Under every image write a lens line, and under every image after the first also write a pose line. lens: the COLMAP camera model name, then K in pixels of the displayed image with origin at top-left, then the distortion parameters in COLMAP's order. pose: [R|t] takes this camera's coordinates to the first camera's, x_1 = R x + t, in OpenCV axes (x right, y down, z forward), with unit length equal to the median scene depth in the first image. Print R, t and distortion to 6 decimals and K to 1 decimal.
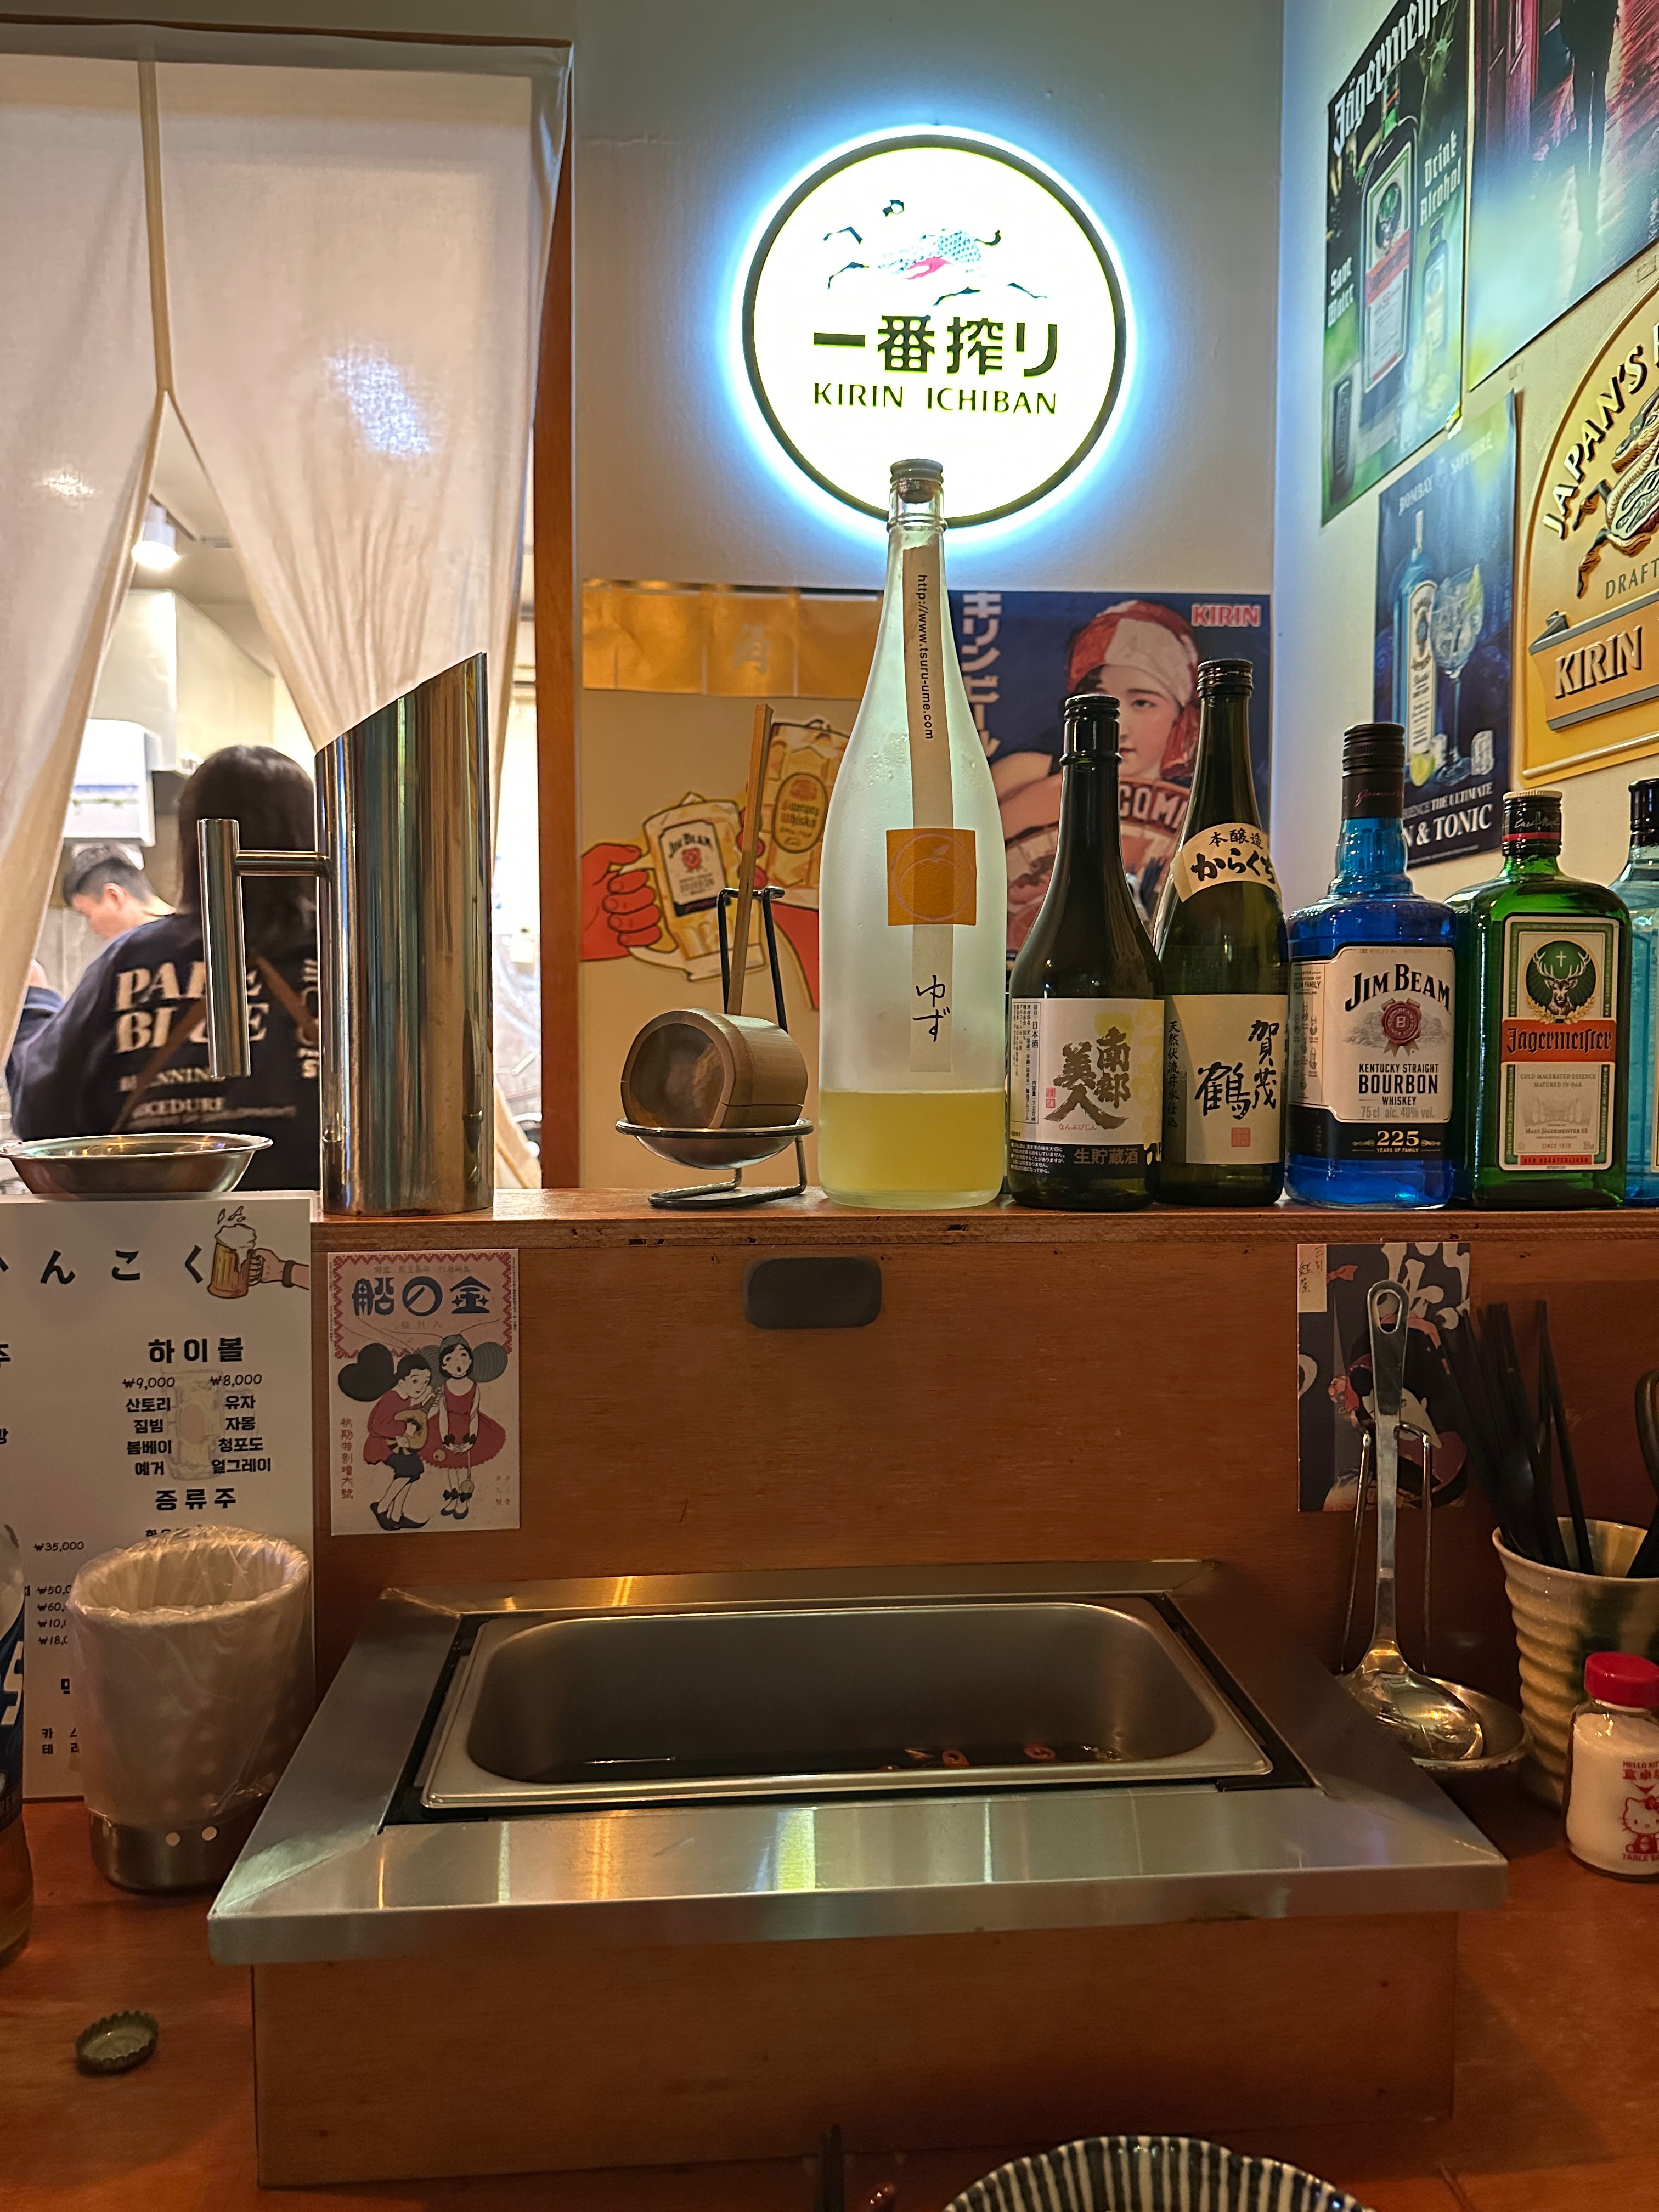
lens RADIAL K [[1558.7, 0, 829.5], [0, 1558.7, 1106.0], [0, 0, 1]] dist [0.063466, -0.087049]
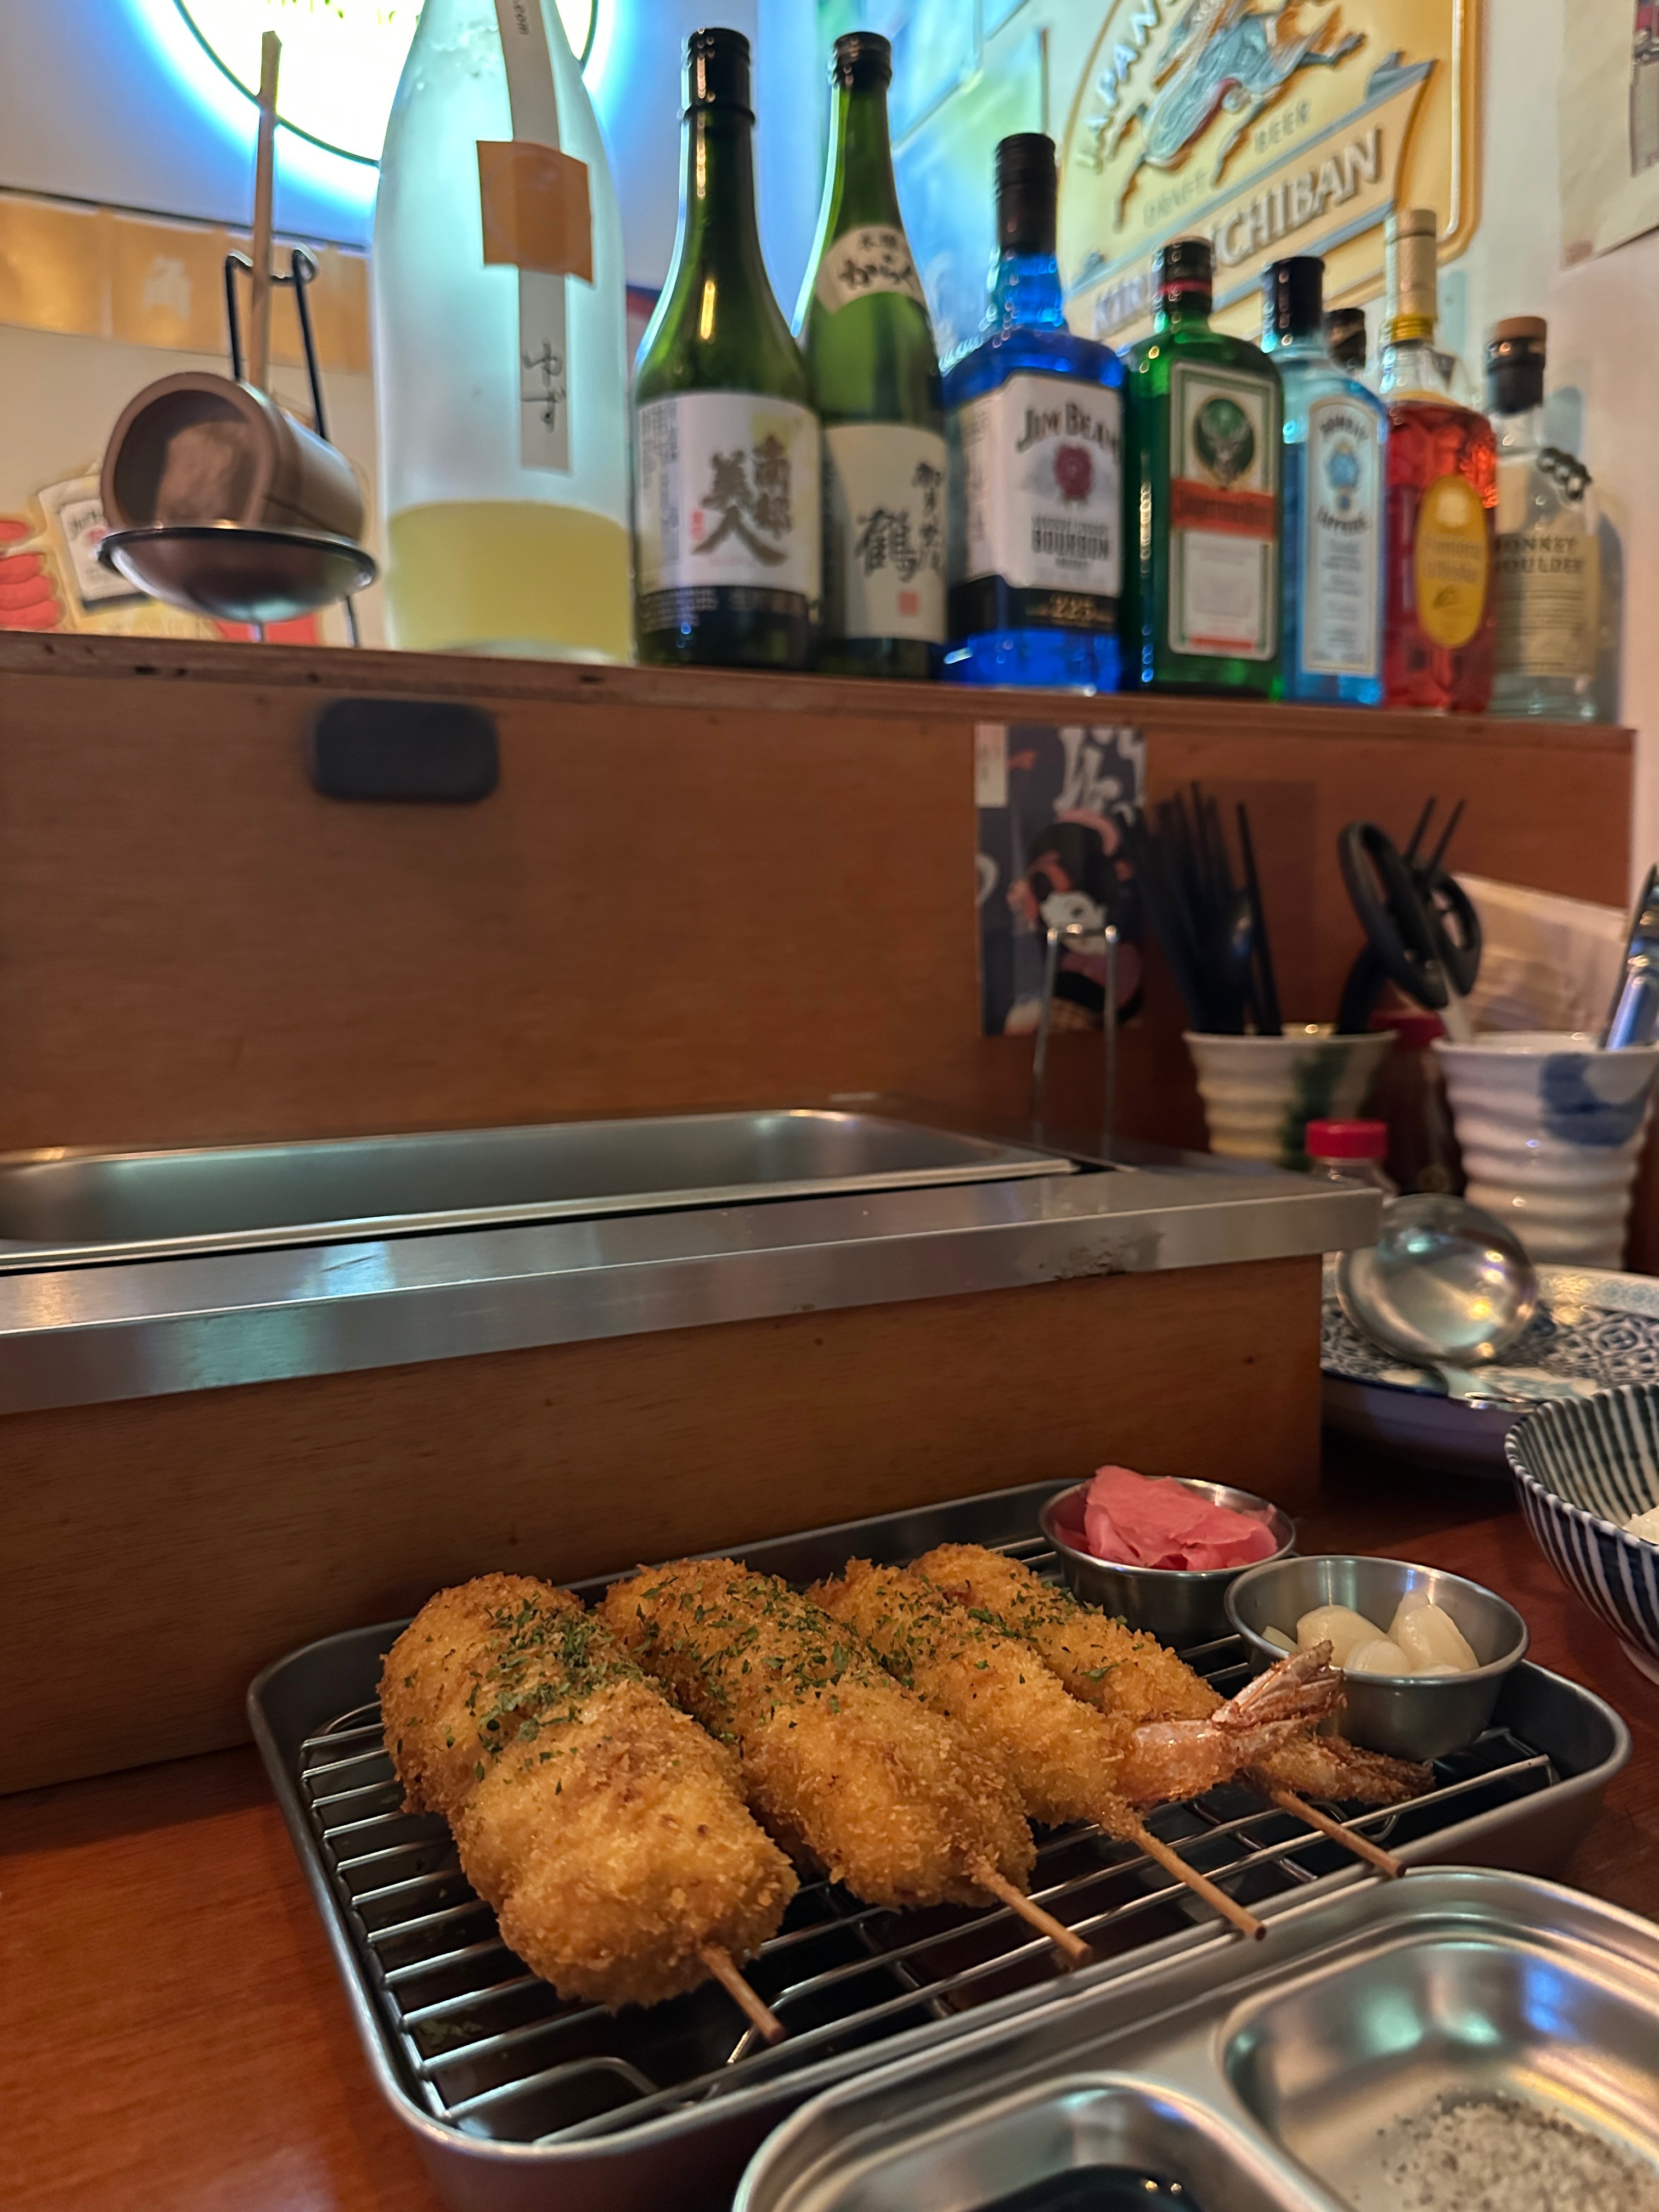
lens RADIAL K [[1585.2, 0, 839.9], [0, 1585.2, 1056.6], [0, 0, 1]] dist [0.147439, -0.241036]
pose [[0.935812, -0.043578, 0.349794, -0.088313], [0.034971, 0.998911, 0.030889, 0.239886], [-0.350759, -0.016674, 0.936317, 0.193081]]
